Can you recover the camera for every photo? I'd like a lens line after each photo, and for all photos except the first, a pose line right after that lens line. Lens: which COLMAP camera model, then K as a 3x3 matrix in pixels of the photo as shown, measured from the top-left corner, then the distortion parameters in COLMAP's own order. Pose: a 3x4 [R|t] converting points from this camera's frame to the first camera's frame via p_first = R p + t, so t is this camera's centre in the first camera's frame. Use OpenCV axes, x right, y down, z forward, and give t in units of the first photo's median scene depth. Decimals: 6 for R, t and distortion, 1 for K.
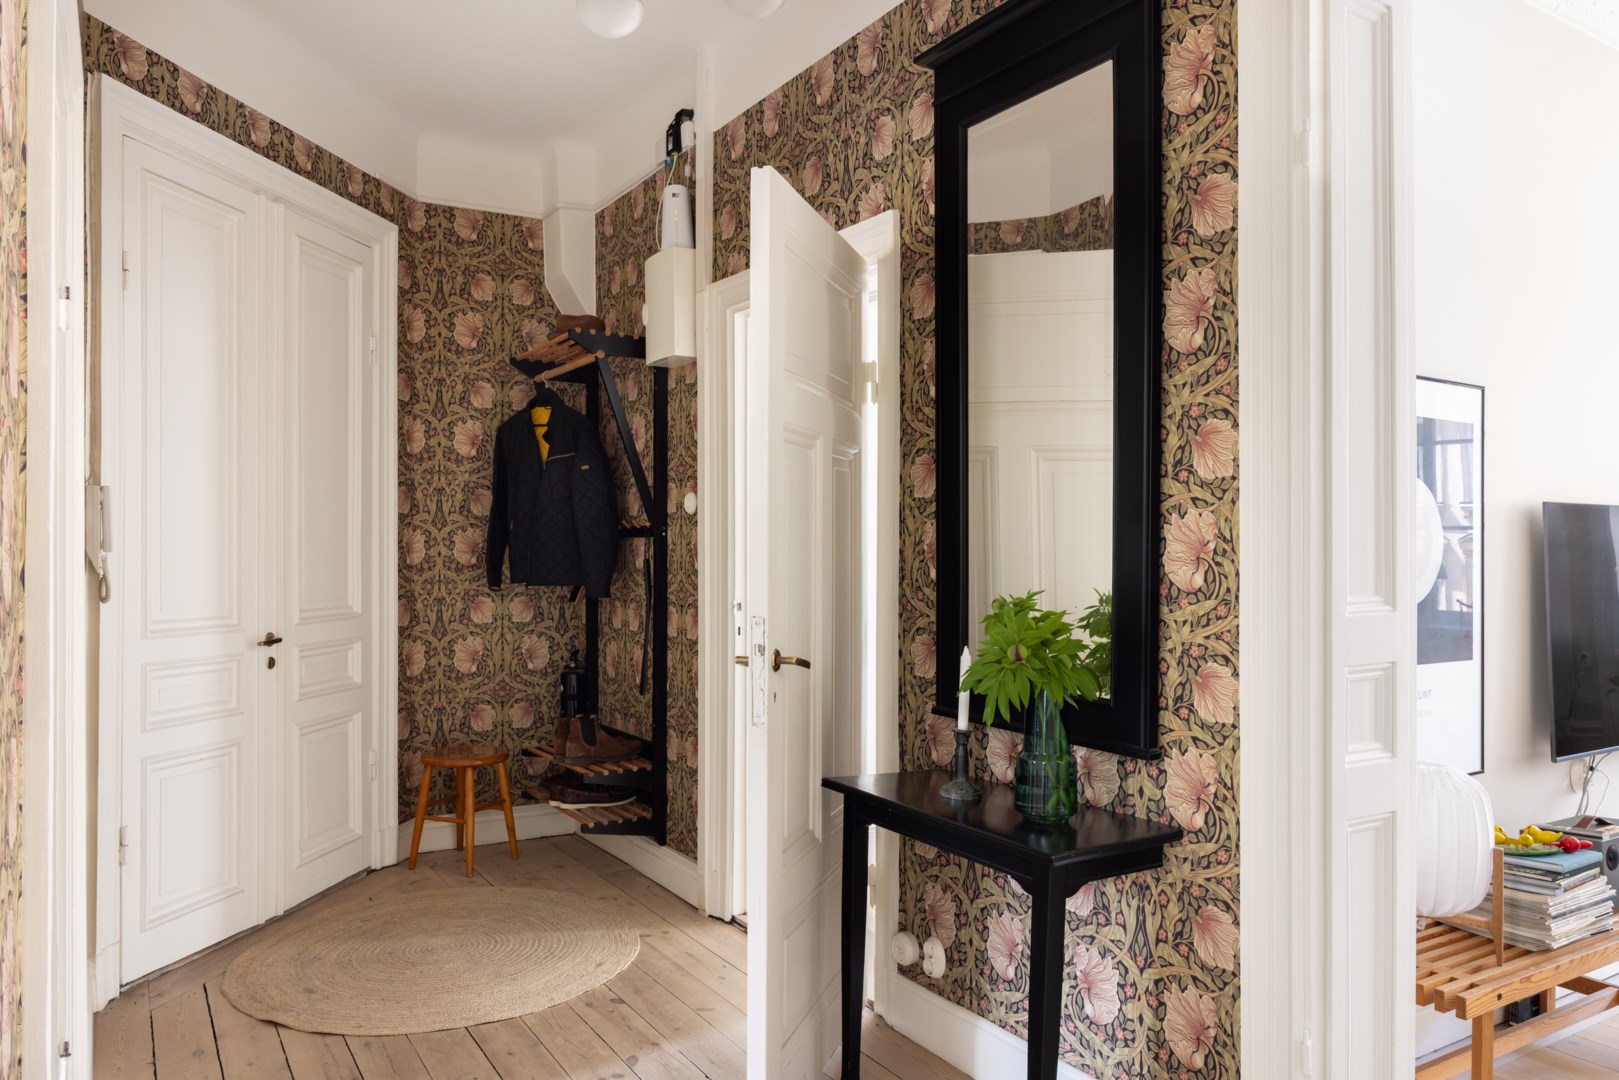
lens RADIAL K [[1117.8, 0, 808.1], [0, 1117.8, 549.8], [0, 0, 1]] dist [-0.000400, 0.005836]
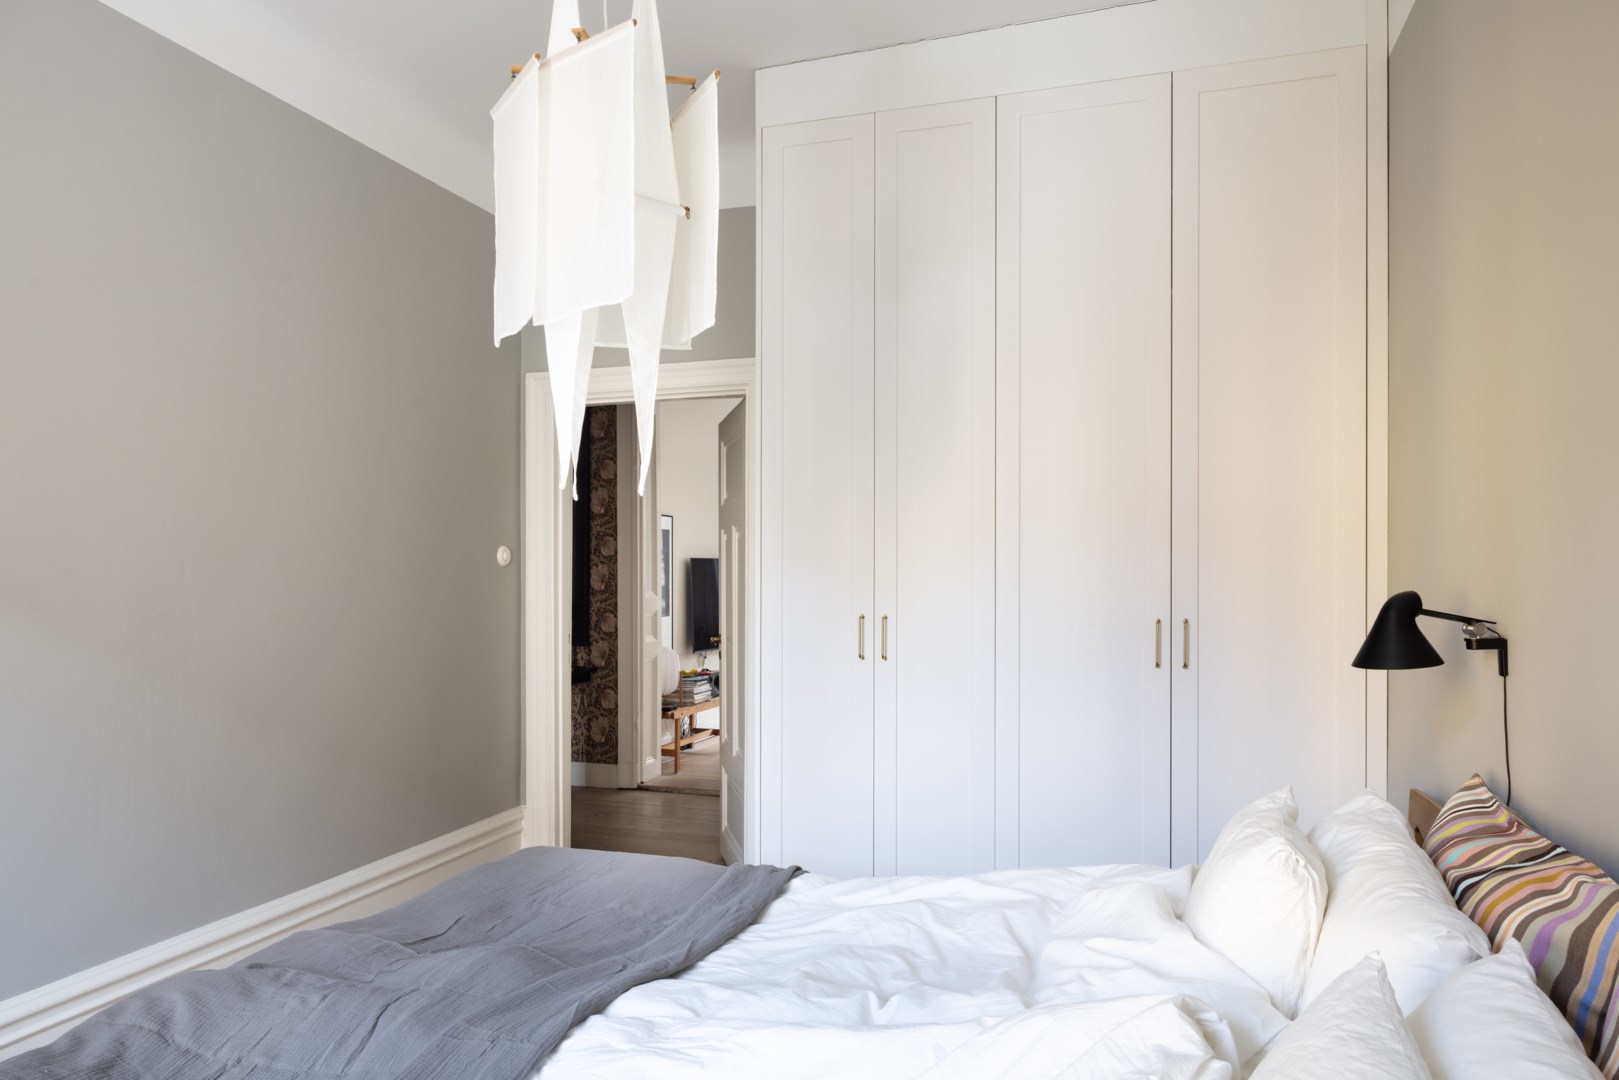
lens RADIAL K [[1117.8, 0, 808.2], [0, 1117.8, 547.7], [0, 0, 1]] dist [-0.000400, 0.005836]
pose [[0.763090, 0.008274, 0.646239, -1.214641], [0.003279, 0.999856, -0.016673, -0.029260], [-0.646284, 0.014842, 0.762953, -1.734912]]
